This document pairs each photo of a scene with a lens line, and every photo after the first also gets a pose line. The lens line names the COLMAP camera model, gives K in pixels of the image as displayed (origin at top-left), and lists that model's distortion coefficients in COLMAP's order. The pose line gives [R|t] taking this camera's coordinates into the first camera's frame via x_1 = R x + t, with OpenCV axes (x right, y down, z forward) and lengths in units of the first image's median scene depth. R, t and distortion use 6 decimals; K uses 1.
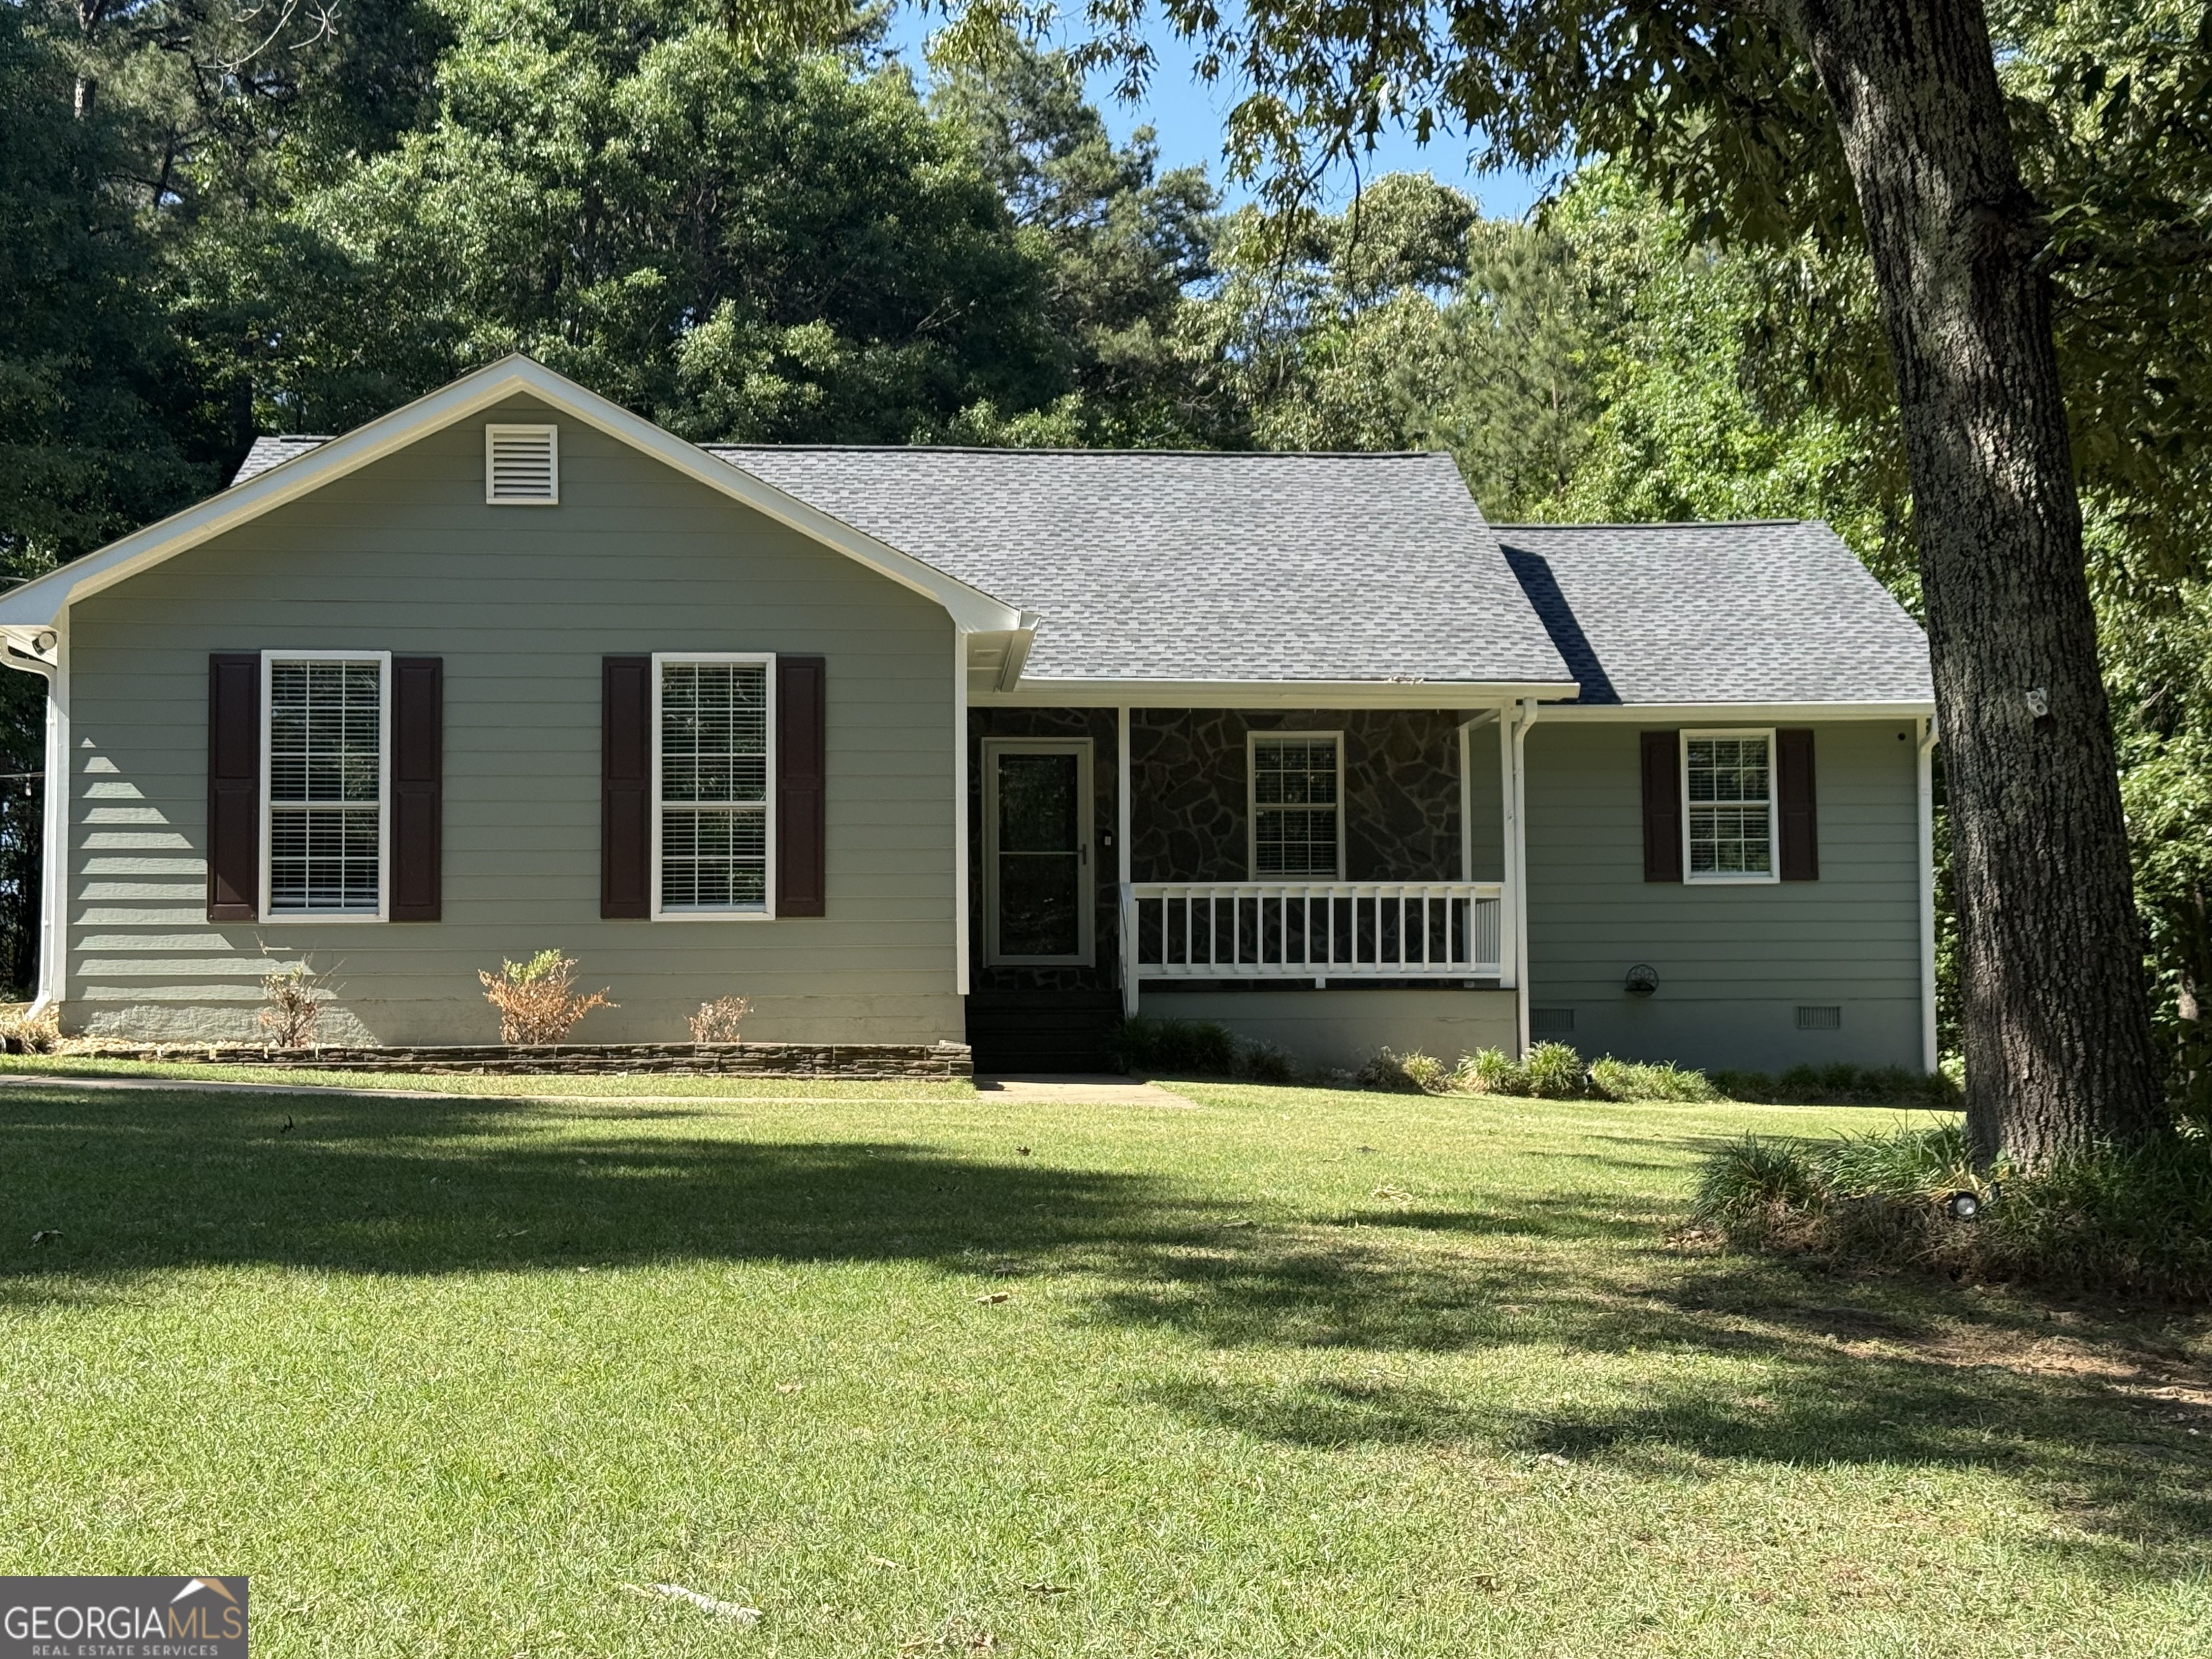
lens RADIAL K [[3142.1, 0, 1108.8], [0, 3142.1, 867.7], [0, 0, 1]] dist [0.191326, 0.000000]
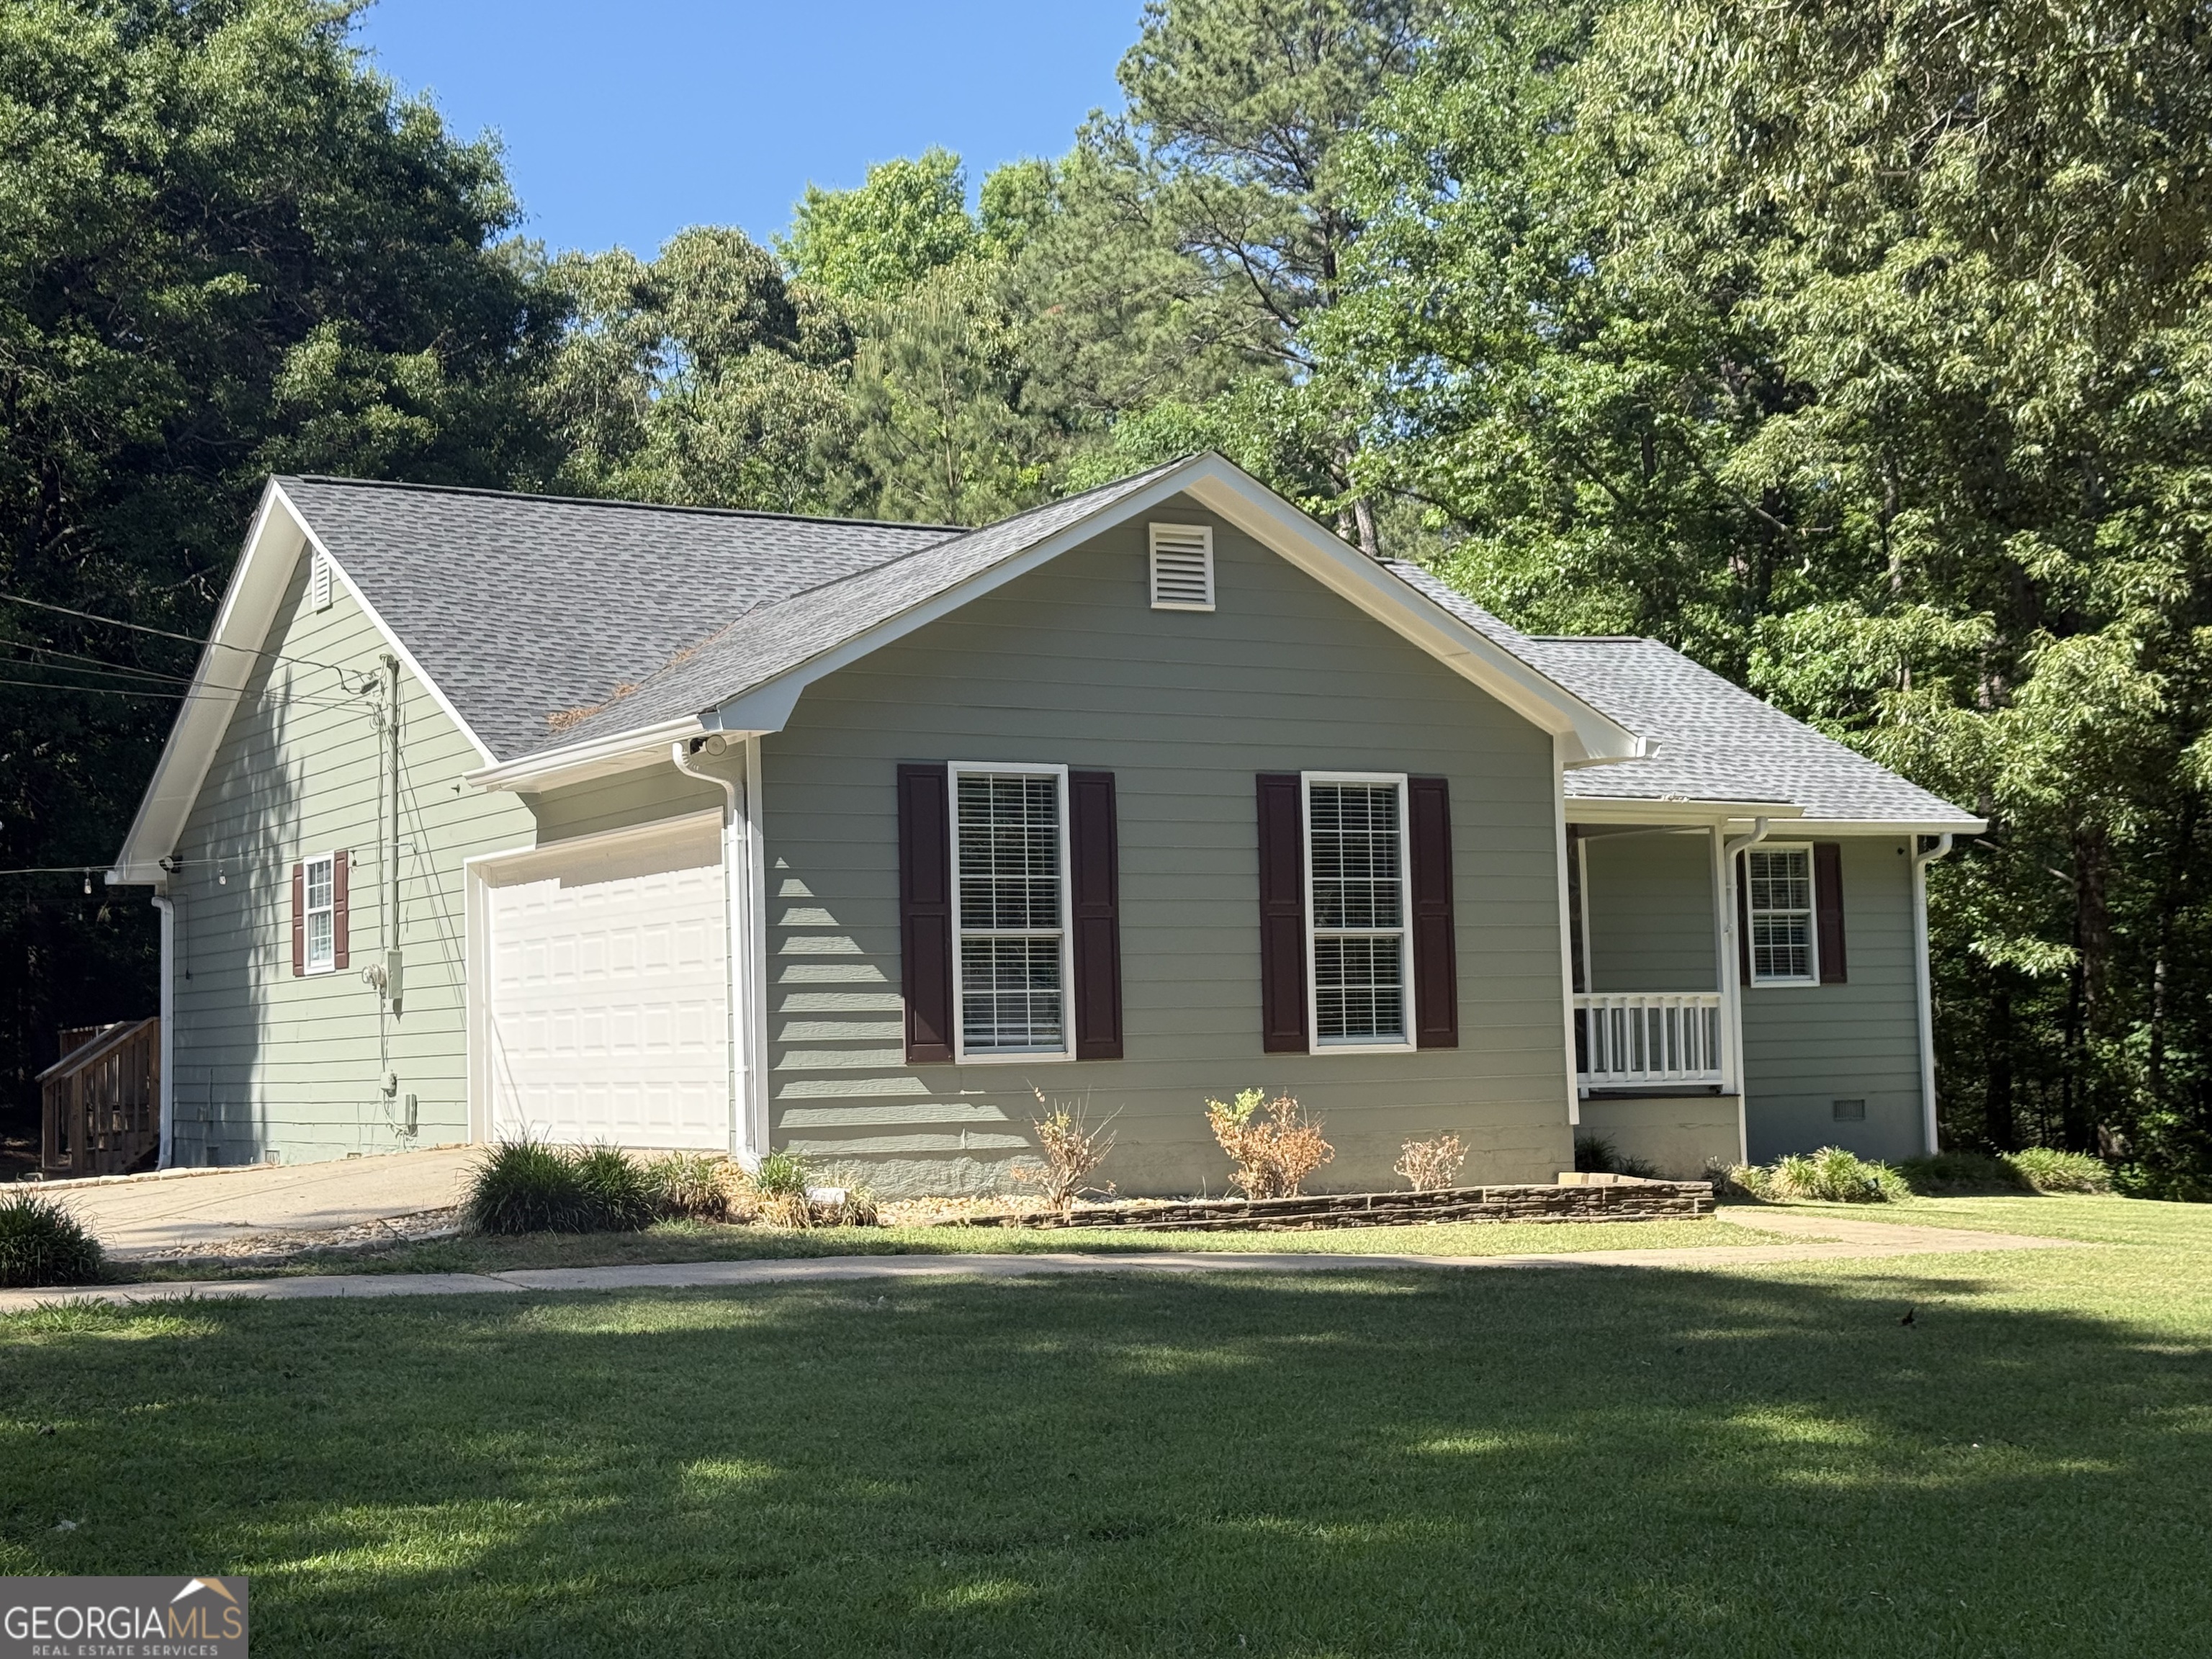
lens RADIAL K [[3142.1, 0, 1094.7], [0, 3142.1, 840.2], [0, 0, 1]] dist [0.191326, 0.000000]
pose [[0.895357, 0.012915, 0.445163, -0.623651], [-0.004789, 0.999801, -0.019374, -0.028684], [-0.445324, 0.015215, 0.895240, 0.182692]]
